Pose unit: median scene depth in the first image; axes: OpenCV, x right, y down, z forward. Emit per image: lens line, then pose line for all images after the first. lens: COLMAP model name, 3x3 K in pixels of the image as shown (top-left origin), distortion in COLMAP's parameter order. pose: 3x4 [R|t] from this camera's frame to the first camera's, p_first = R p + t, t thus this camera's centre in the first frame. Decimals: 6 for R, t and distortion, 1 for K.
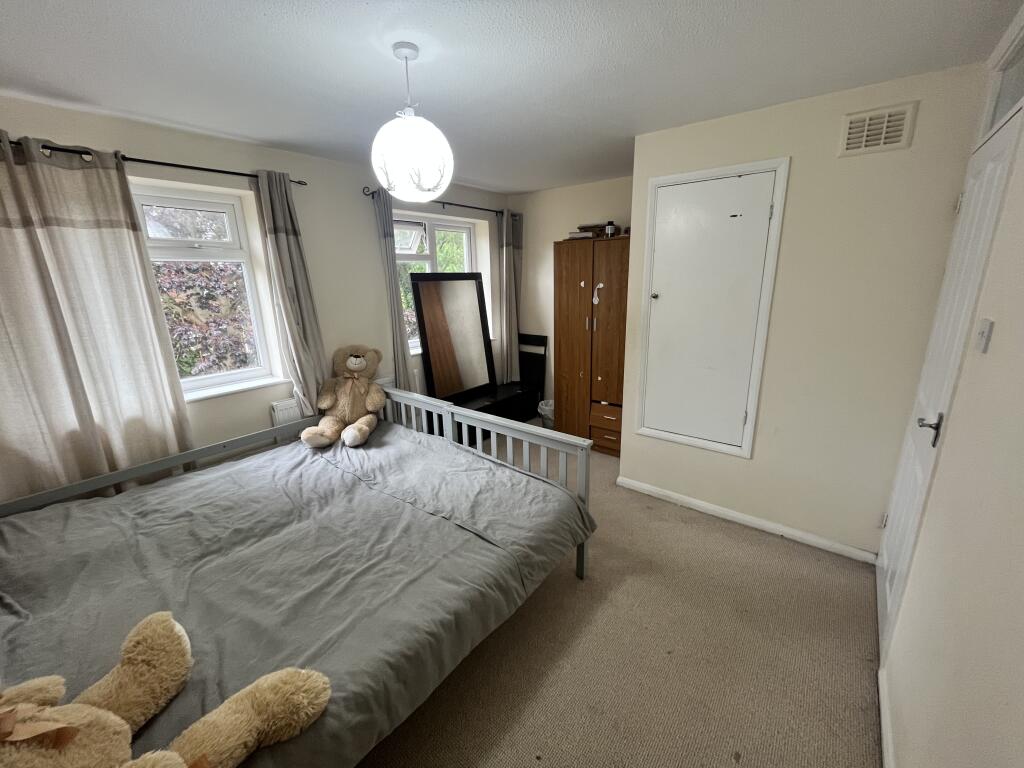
lens RADIAL K [[413.9, 0, 516.2], [0, 413.9, 379.2], [0, 0, 1]] dist [-0.001235, 0.000010]
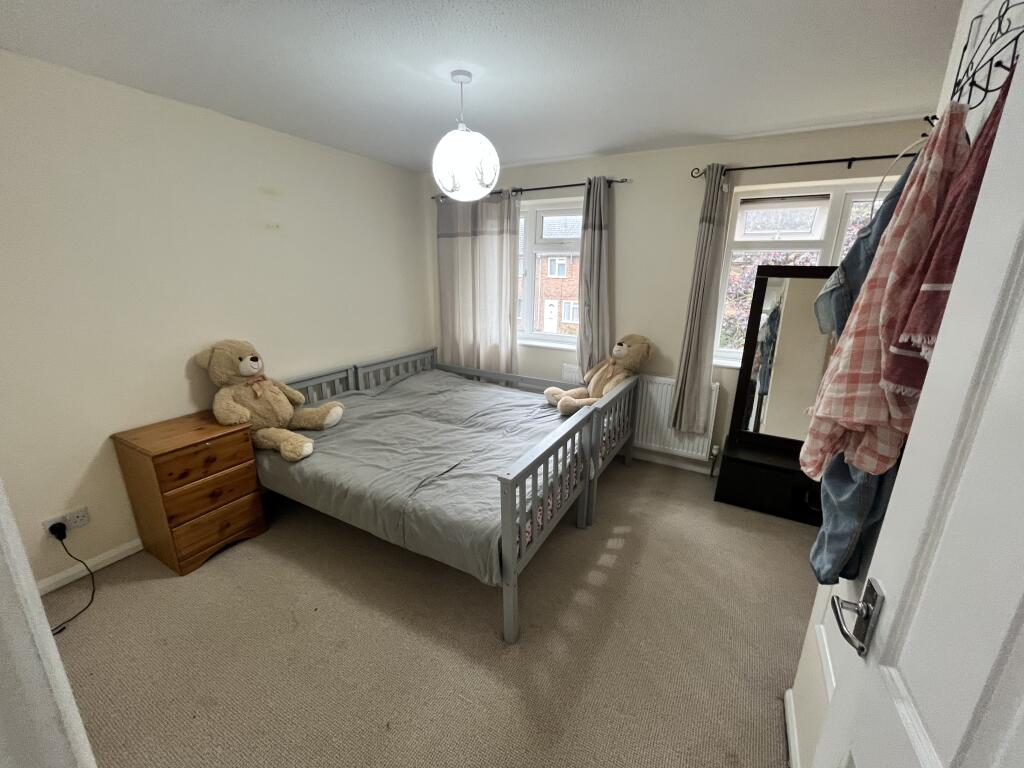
lens RADIAL K [[413.9, 0, 514.6], [0, 413.9, 385.4], [0, 0, 1]] dist [-0.001235, 0.000010]
pose [[0.170019, 0.284502, -0.943479, 0.775261], [-0.263609, 0.935657, 0.234640, -0.176763], [0.949528, 0.208817, 0.234077, 0.708718]]
